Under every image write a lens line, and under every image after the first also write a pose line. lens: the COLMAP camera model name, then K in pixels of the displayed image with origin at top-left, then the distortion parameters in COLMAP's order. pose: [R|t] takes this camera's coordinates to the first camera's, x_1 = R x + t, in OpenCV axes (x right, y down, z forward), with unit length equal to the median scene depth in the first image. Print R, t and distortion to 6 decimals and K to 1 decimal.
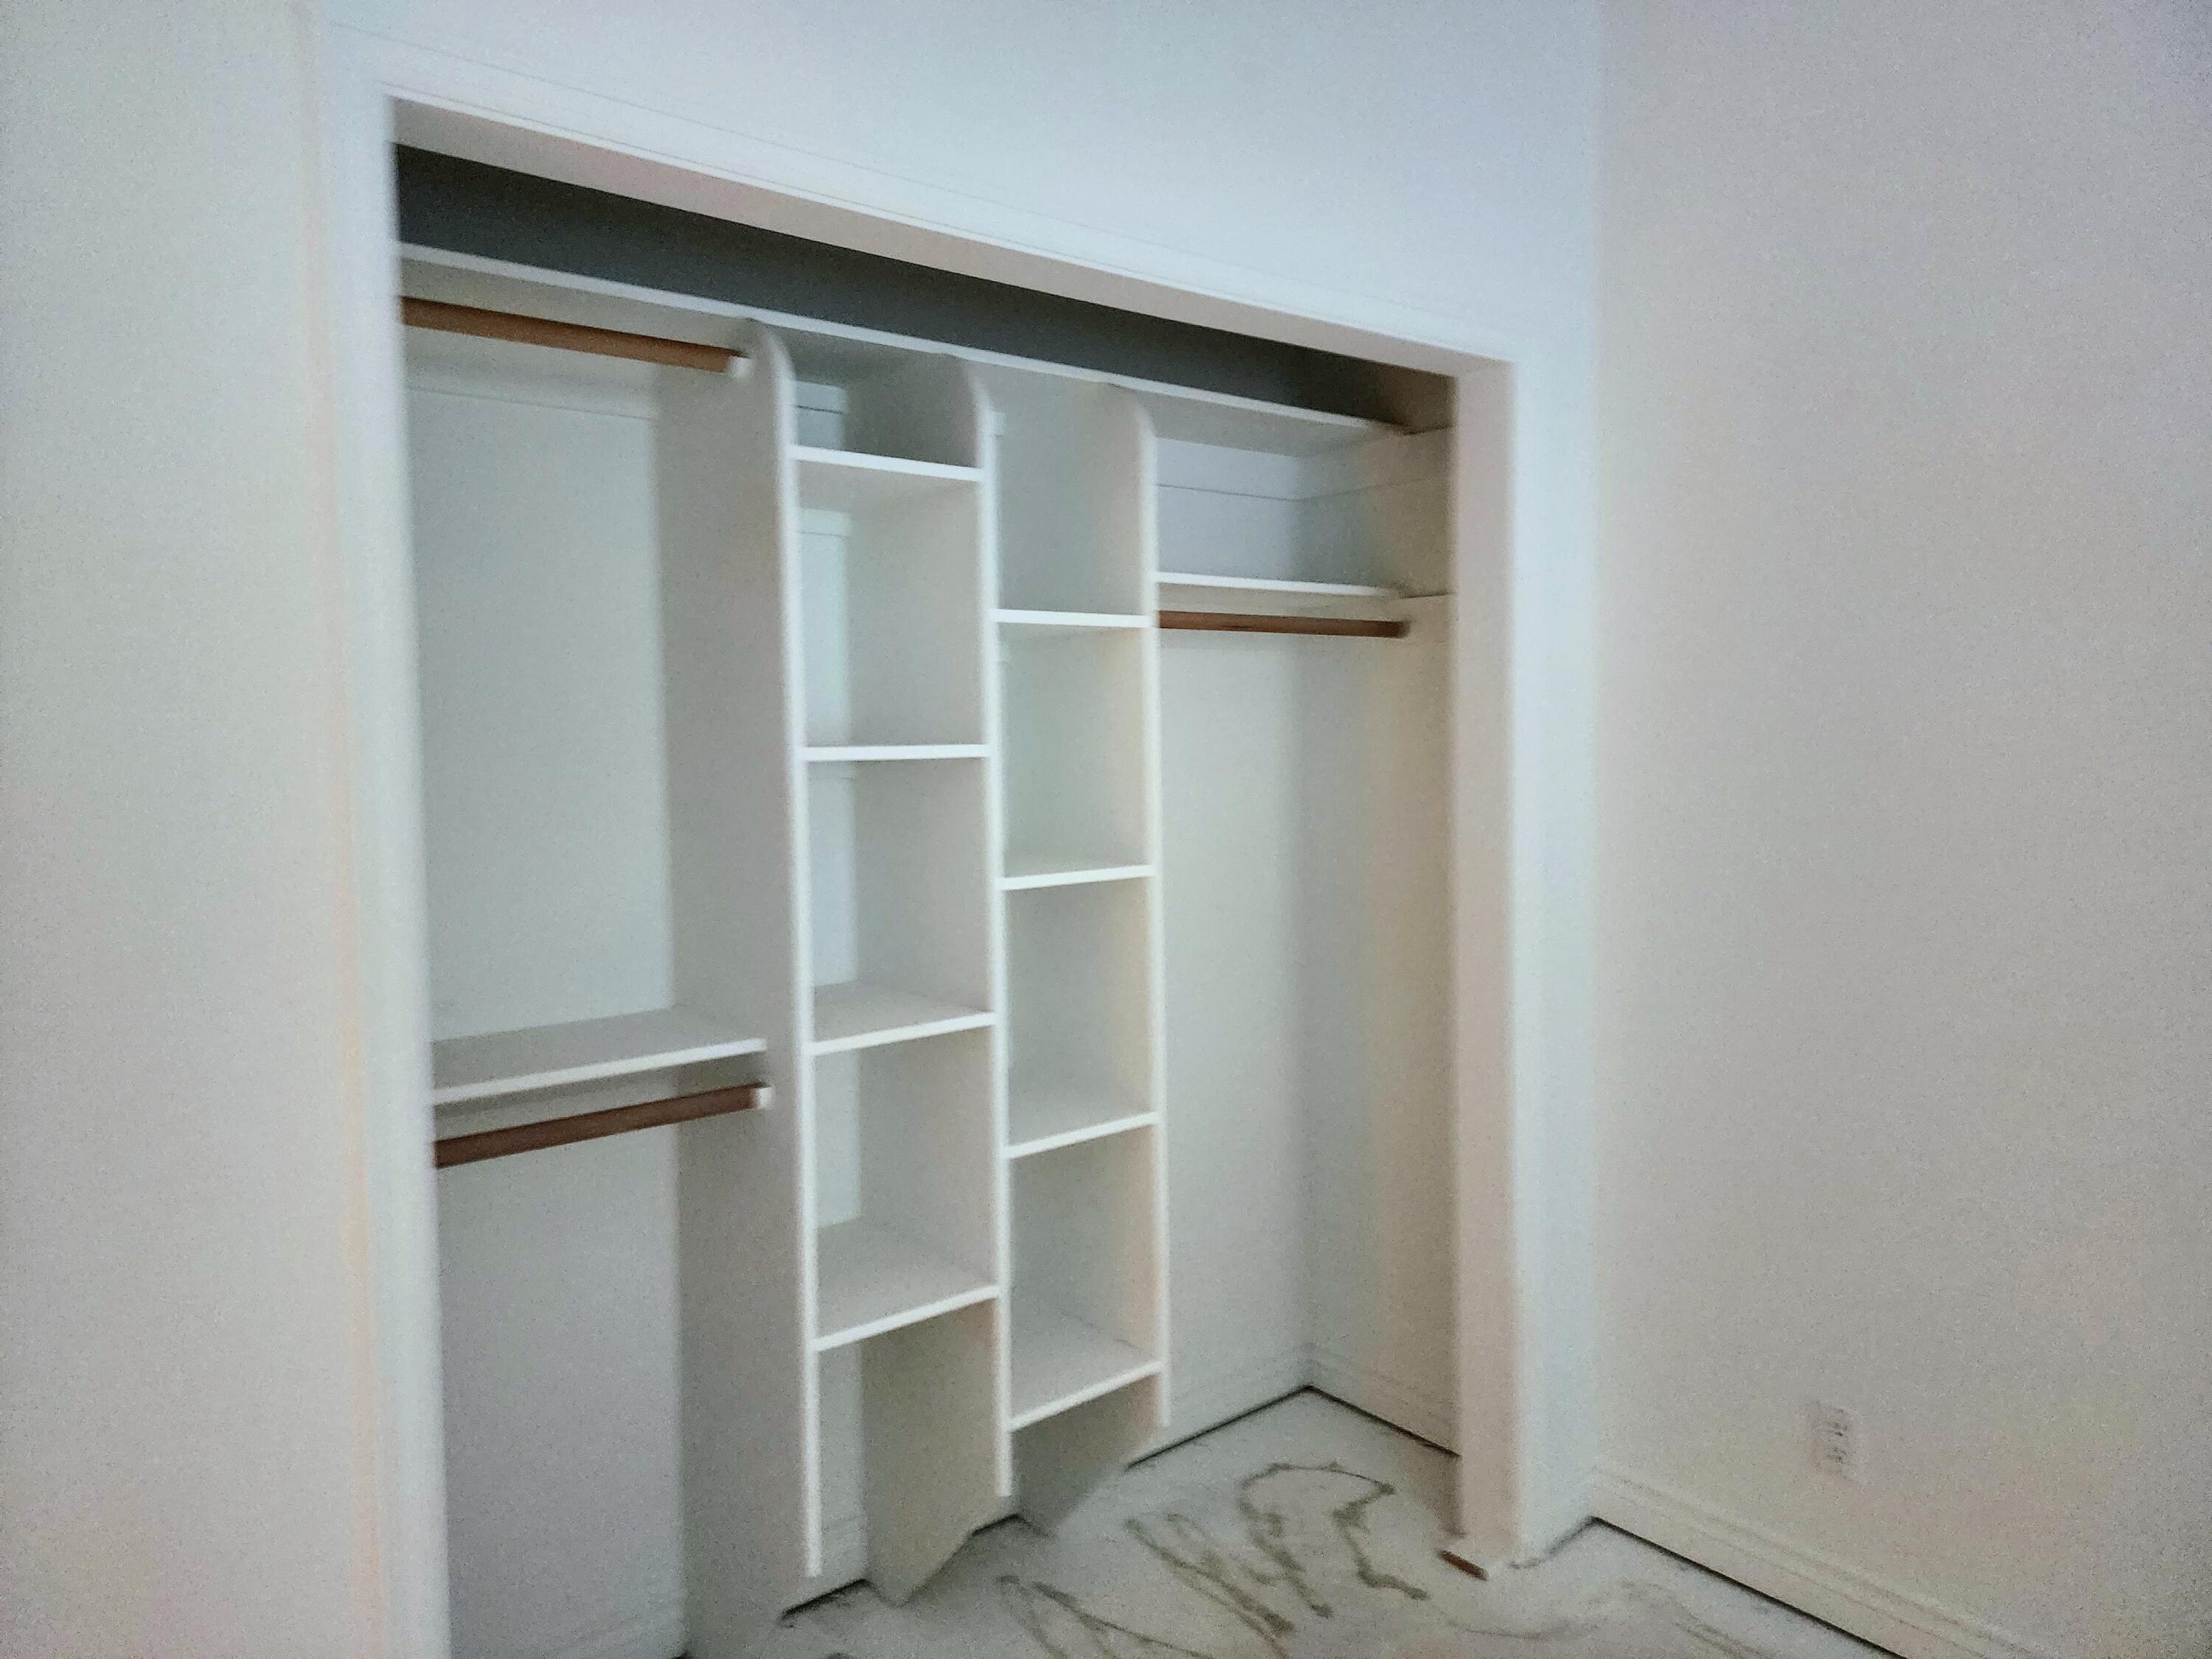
lens RADIAL K [[1530.8, 0, 1107.2], [0, 1530.8, 794.1], [0, 0, 1]] dist [0.041774, -0.084112]
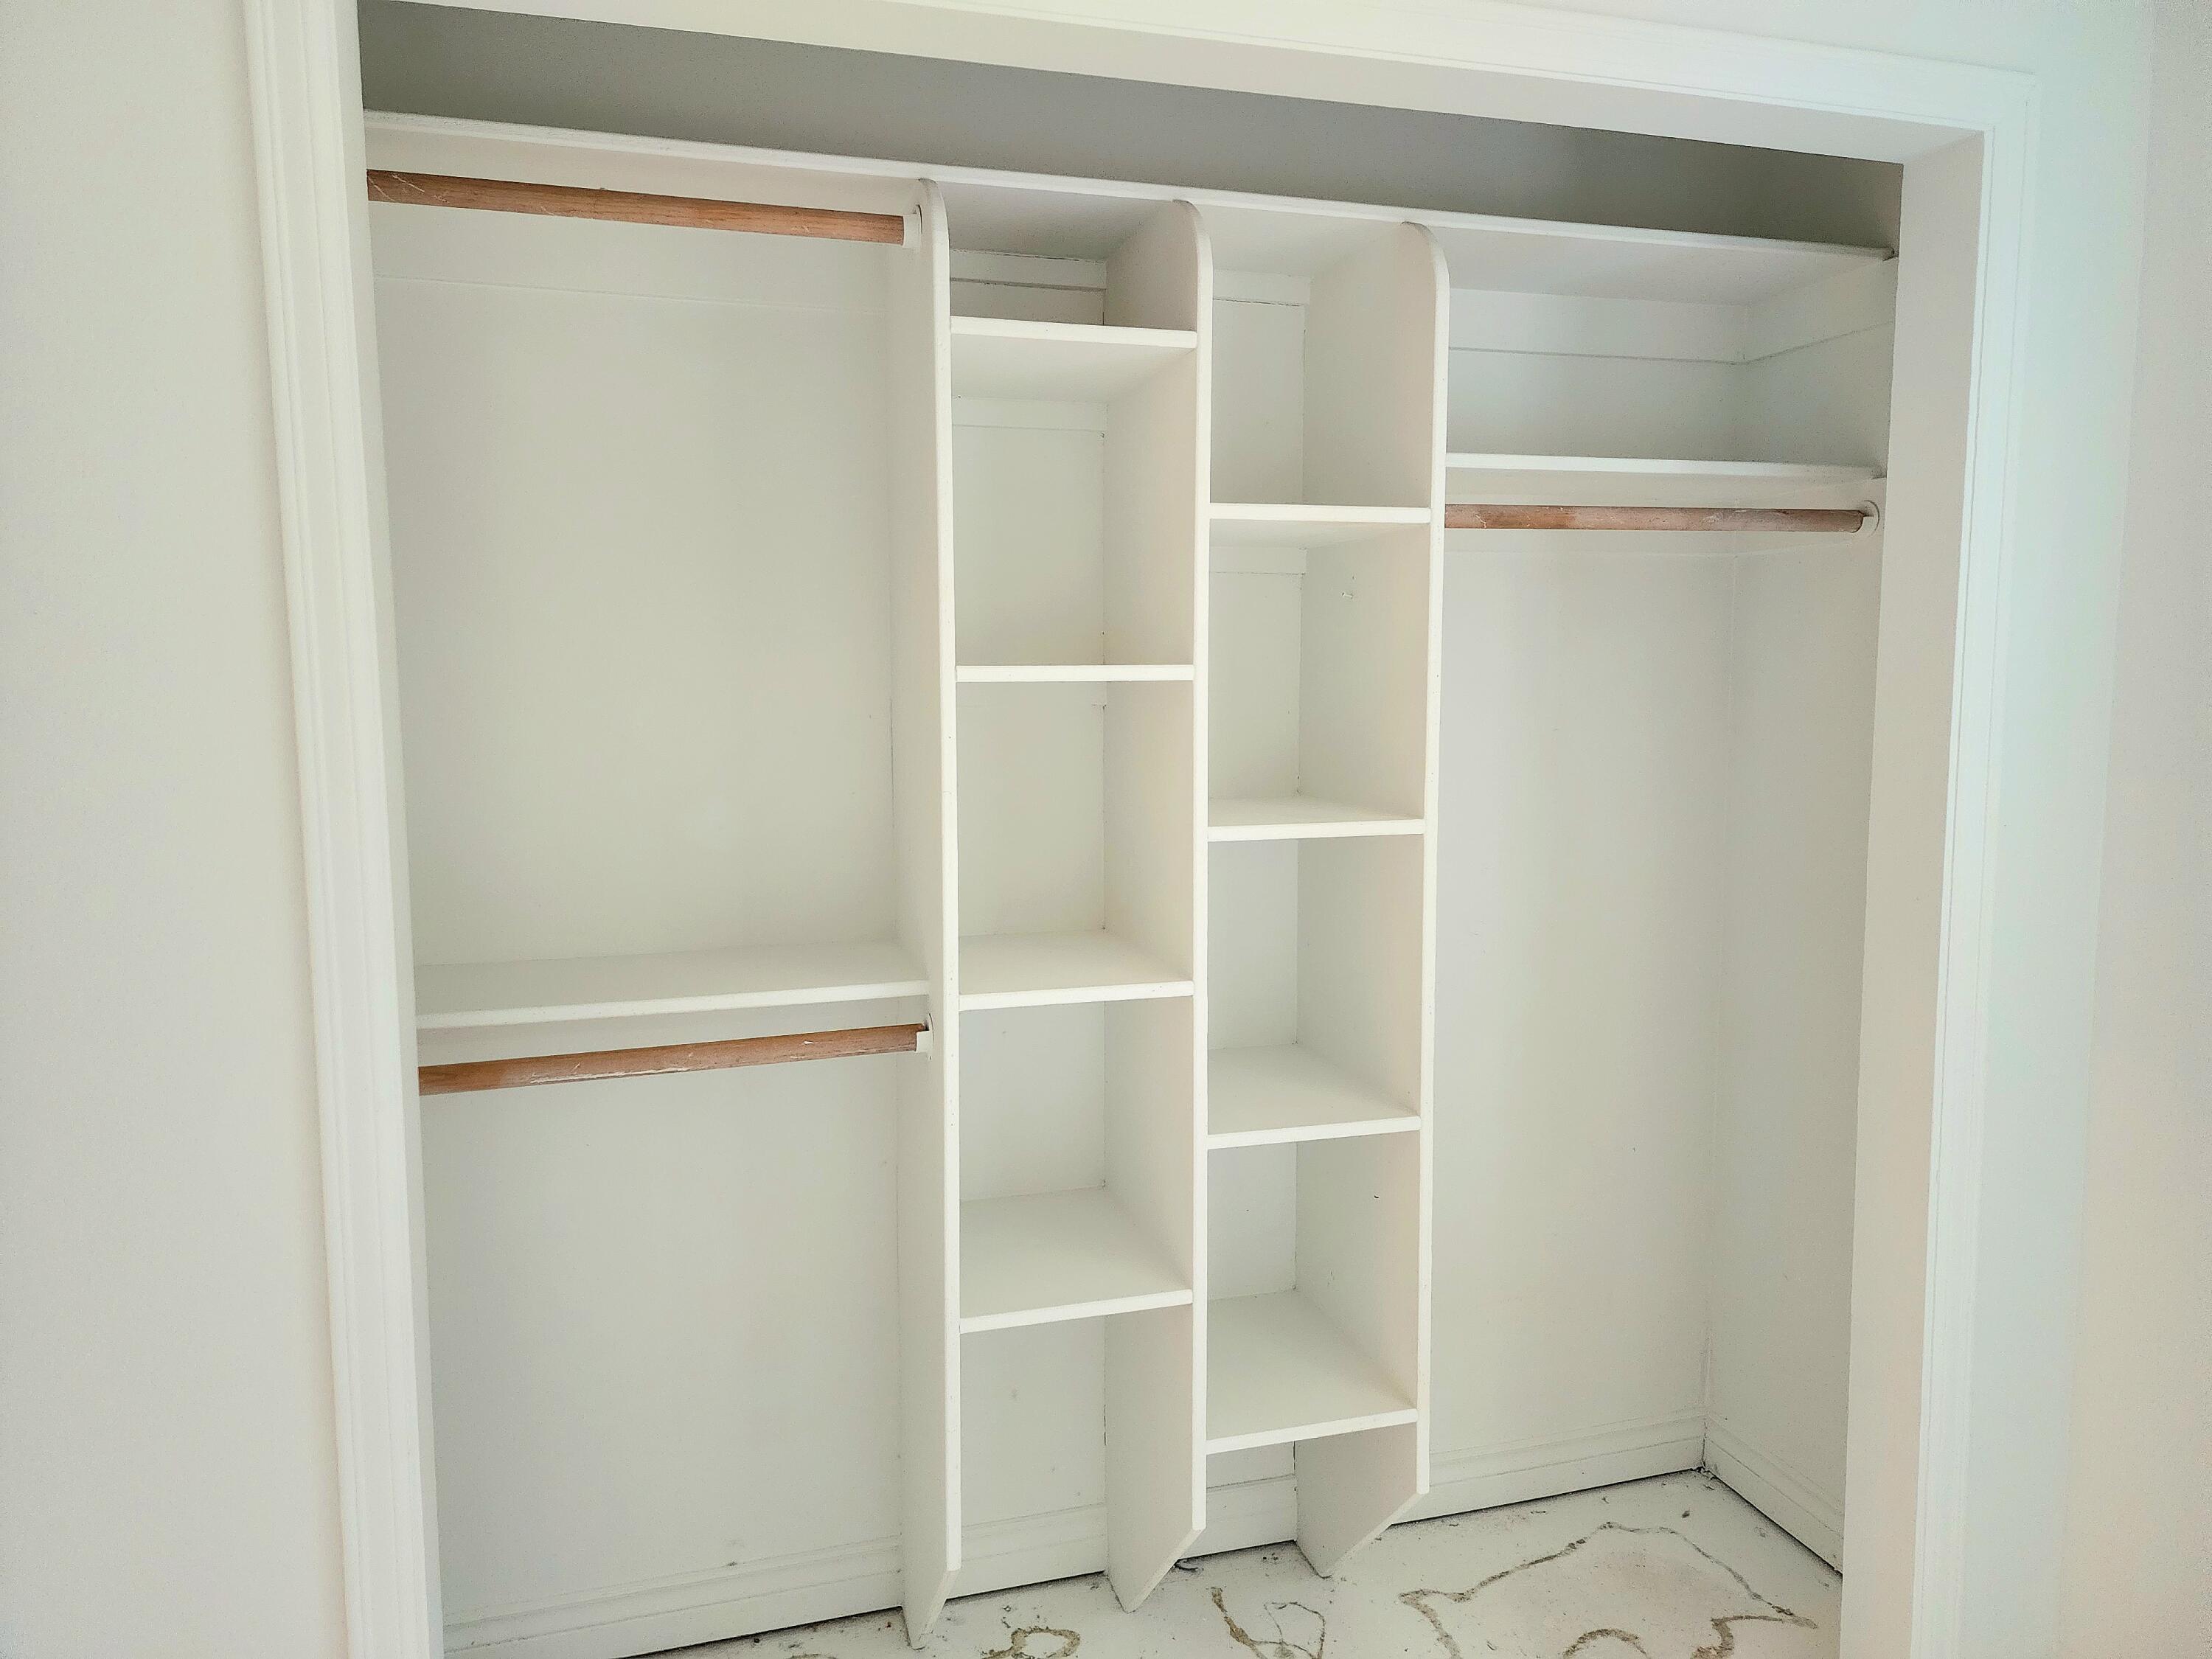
lens RADIAL K [[1530.8, 0, 1107.2], [0, 1530.8, 794.1], [0, 0, 1]] dist [0.041774, -0.084112]
pose [[0.911053, 0.052865, -0.408887, 0.223035], [-0.032145, 0.997834, 0.057389, -0.008802], [0.411035, -0.039140, 0.910779, 0.204700]]
